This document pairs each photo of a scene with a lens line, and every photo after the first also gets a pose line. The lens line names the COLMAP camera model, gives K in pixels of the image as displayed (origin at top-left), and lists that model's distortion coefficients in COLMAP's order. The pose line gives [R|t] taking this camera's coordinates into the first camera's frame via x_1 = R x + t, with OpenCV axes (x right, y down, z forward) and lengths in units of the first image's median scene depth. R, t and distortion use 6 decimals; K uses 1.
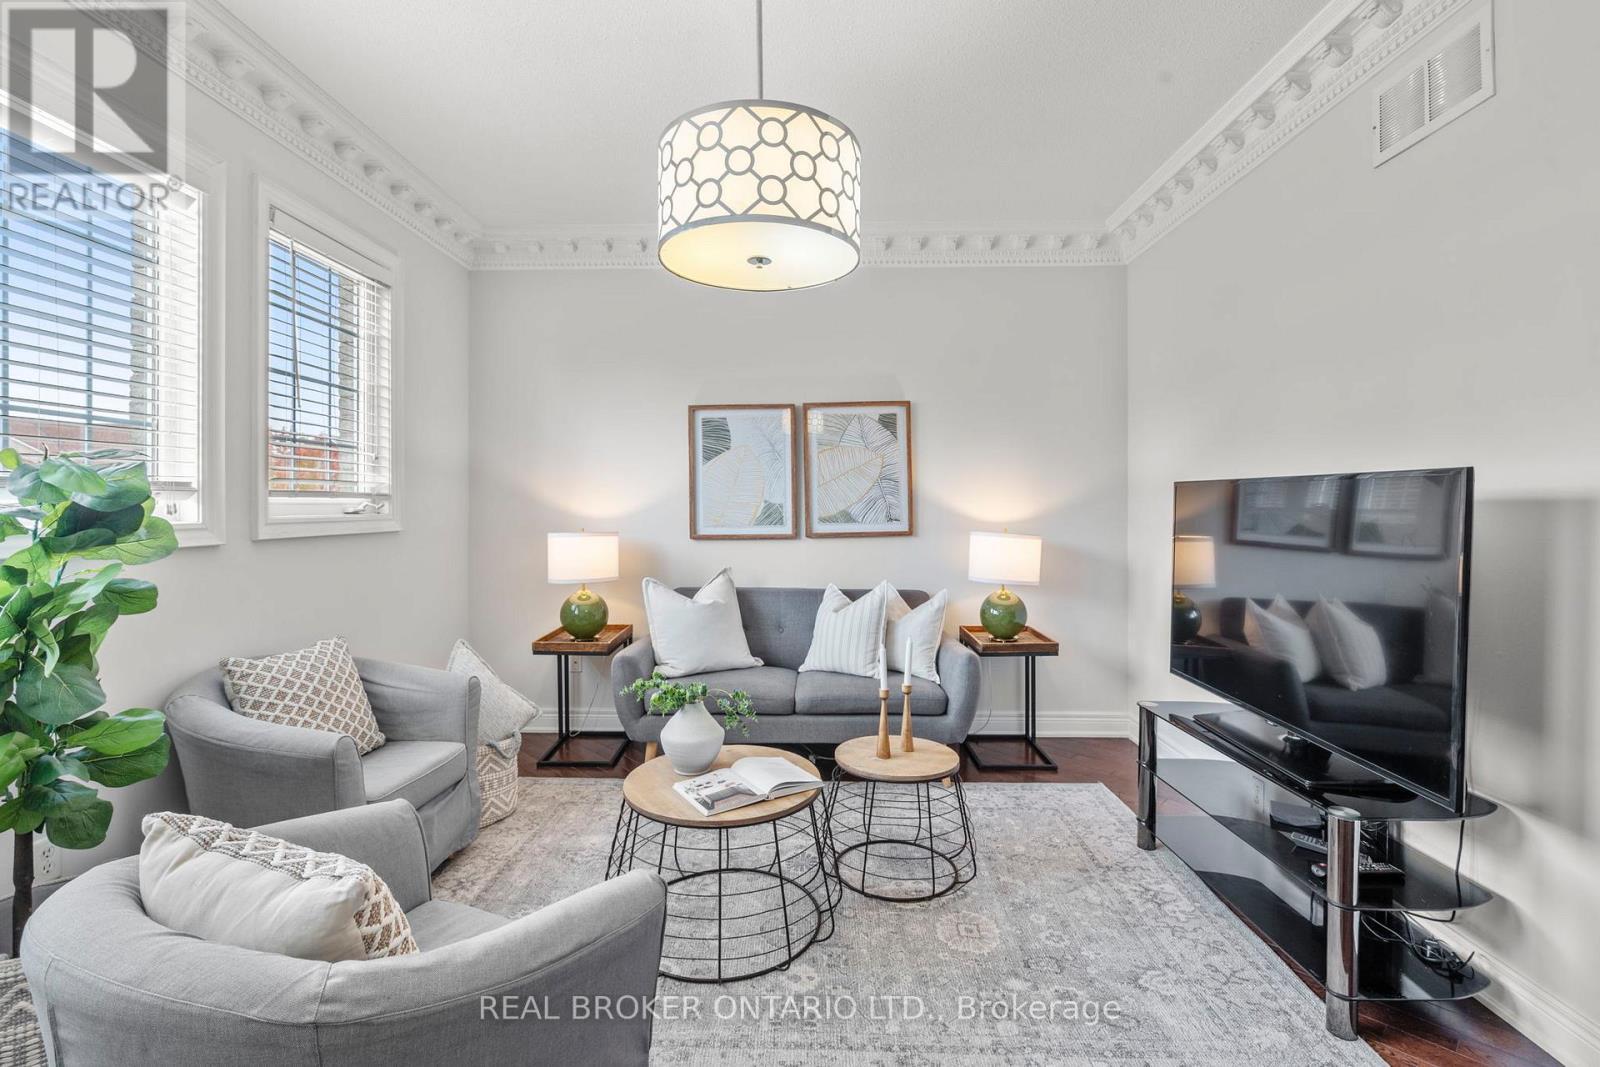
lens RADIAL K [[737.9, 0, 828.9], [0, 737.9, 507.1], [0, 0, 1]] dist [-0.004548, 0.001547]
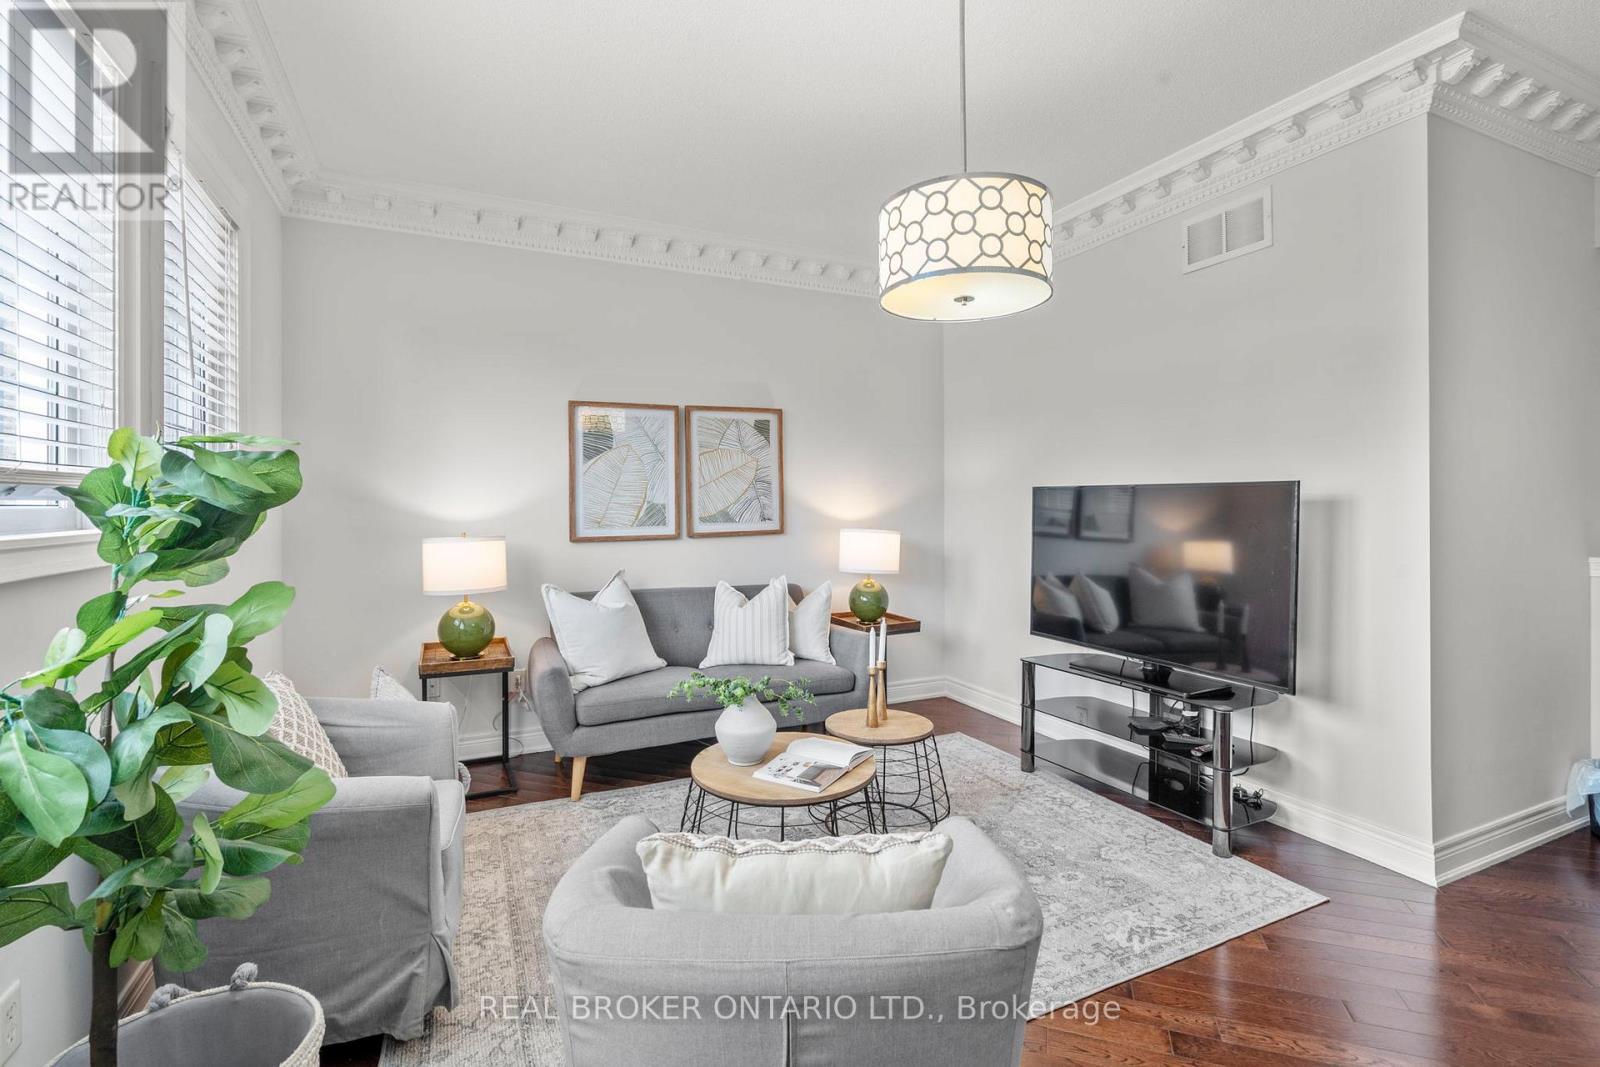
lens RADIAL K [[737.9, 0, 798.6], [0, 737.9, 509.2], [0, 0, 1]] dist [-0.004548, 0.001547]
pose [[0.890480, -0.004291, 0.455002, -0.380430], [0.003725, 0.999991, 0.002141, 0.000500], [-0.455007, -0.000211, 0.890488, 0.027265]]
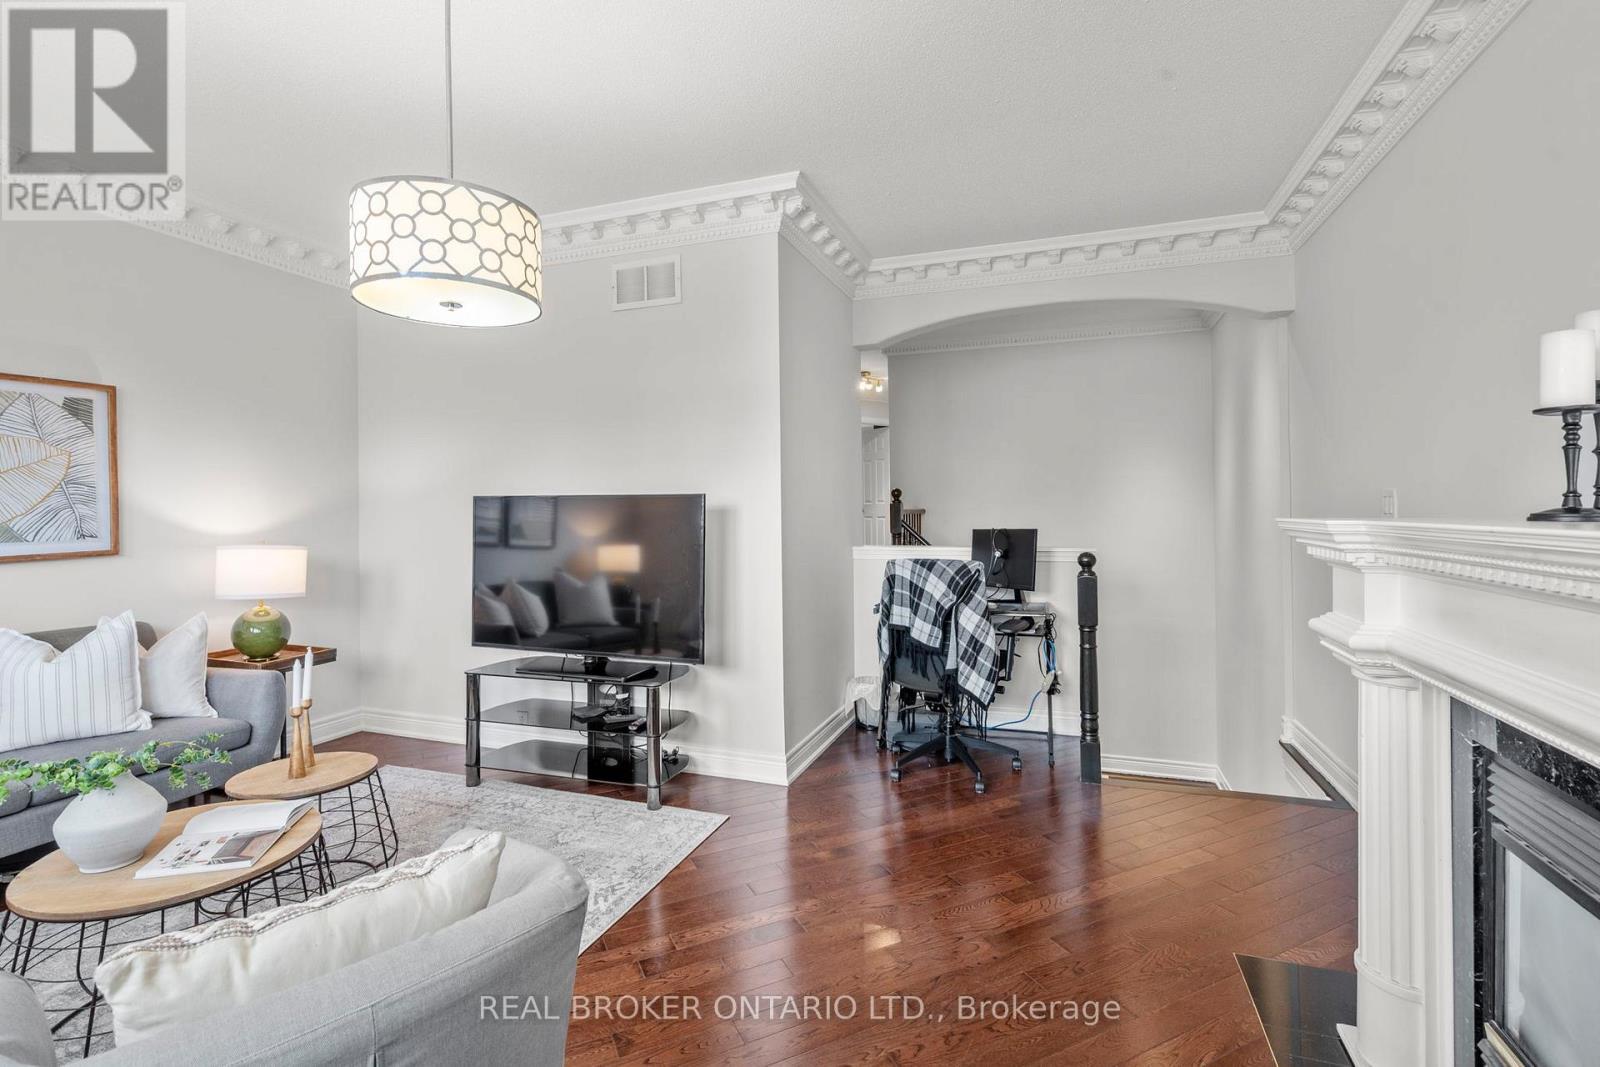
lens RADIAL K [[737.9, 0, 816.5], [0, 737.9, 510.1], [0, 0, 1]] dist [-0.004548, 0.001547]
pose [[0.290890, -0.000143, 0.956757, -0.453251], [0.010766, 0.999937, -0.003124, 0.000532], [-0.956696, 0.011209, 0.290873, 0.048310]]
